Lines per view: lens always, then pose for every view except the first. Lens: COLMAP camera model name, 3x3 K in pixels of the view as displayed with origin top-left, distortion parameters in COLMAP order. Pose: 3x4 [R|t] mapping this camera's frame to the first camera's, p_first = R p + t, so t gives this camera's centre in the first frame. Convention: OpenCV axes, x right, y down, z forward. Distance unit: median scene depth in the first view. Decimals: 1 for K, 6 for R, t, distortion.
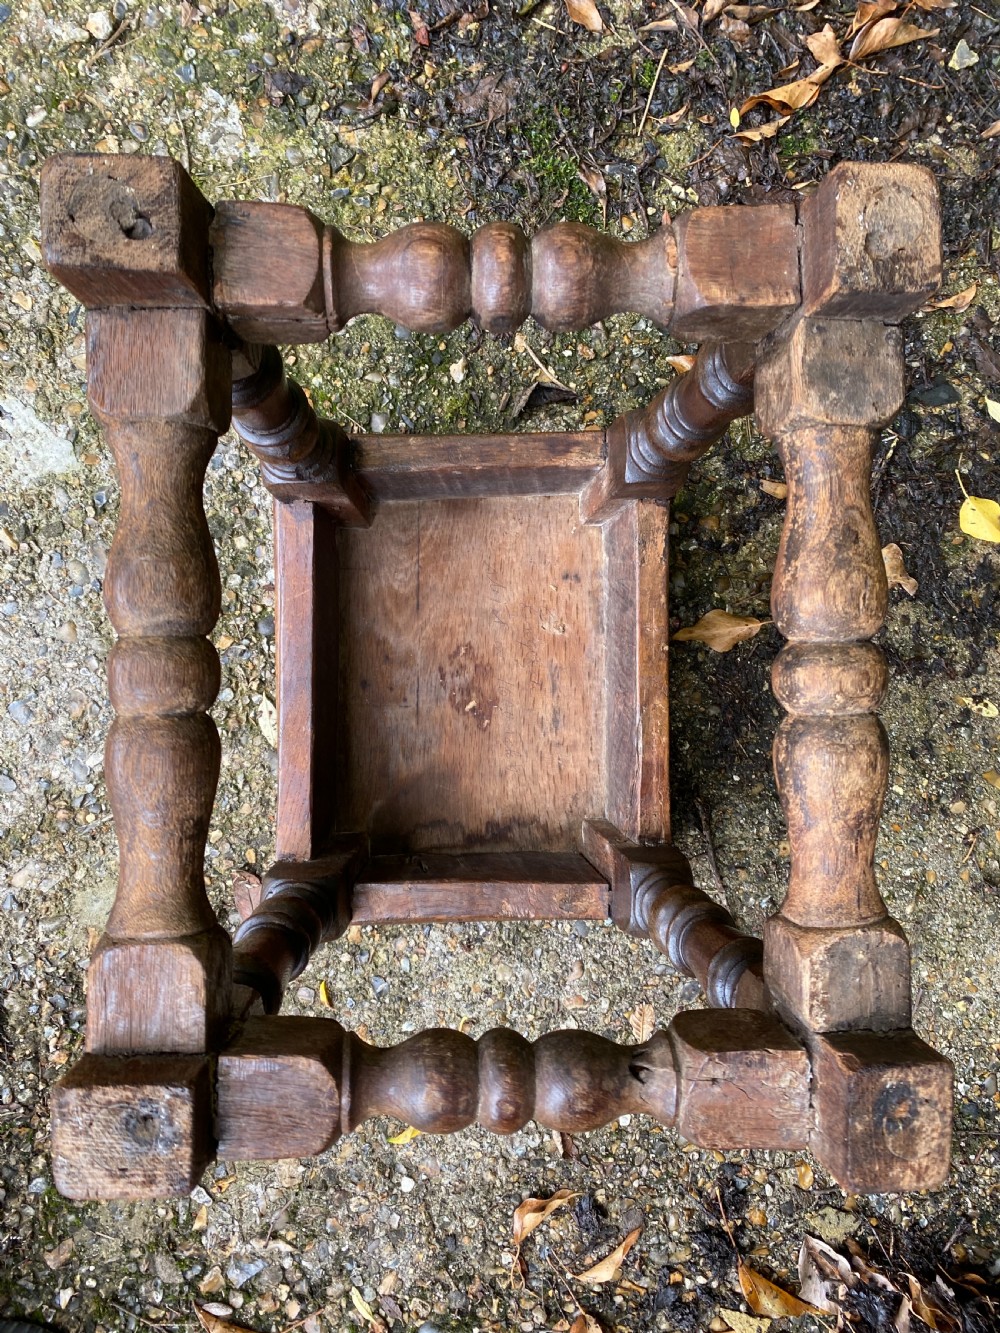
lens RADIAL K [[1035.7, 0, 497.5], [0, 1035.7, 665.3], [0, 0, 1]] dist [0.013586, -0.007169]
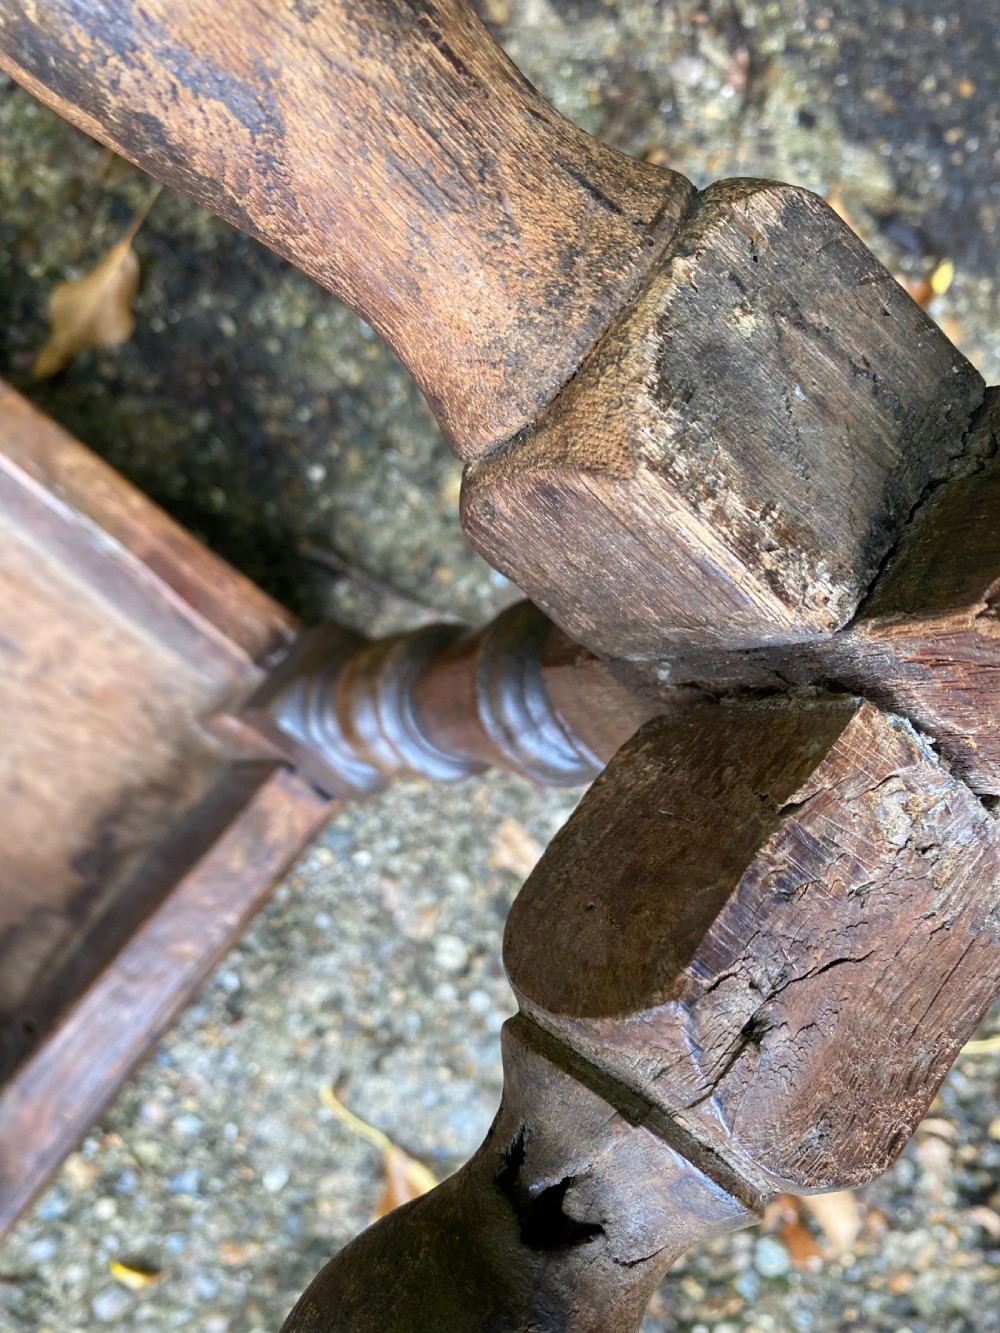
lens RADIAL K [[1035.7, 0, 500.7], [0, 1035.7, 666.5], [0, 0, 1]] dist [0.013586, -0.007169]
pose [[0.616292, -0.765532, 0.184784, 0.115472], [0.730795, 0.643374, 0.228055, 0.138624], [-0.293468, -0.005509, 0.955953, 0.459308]]
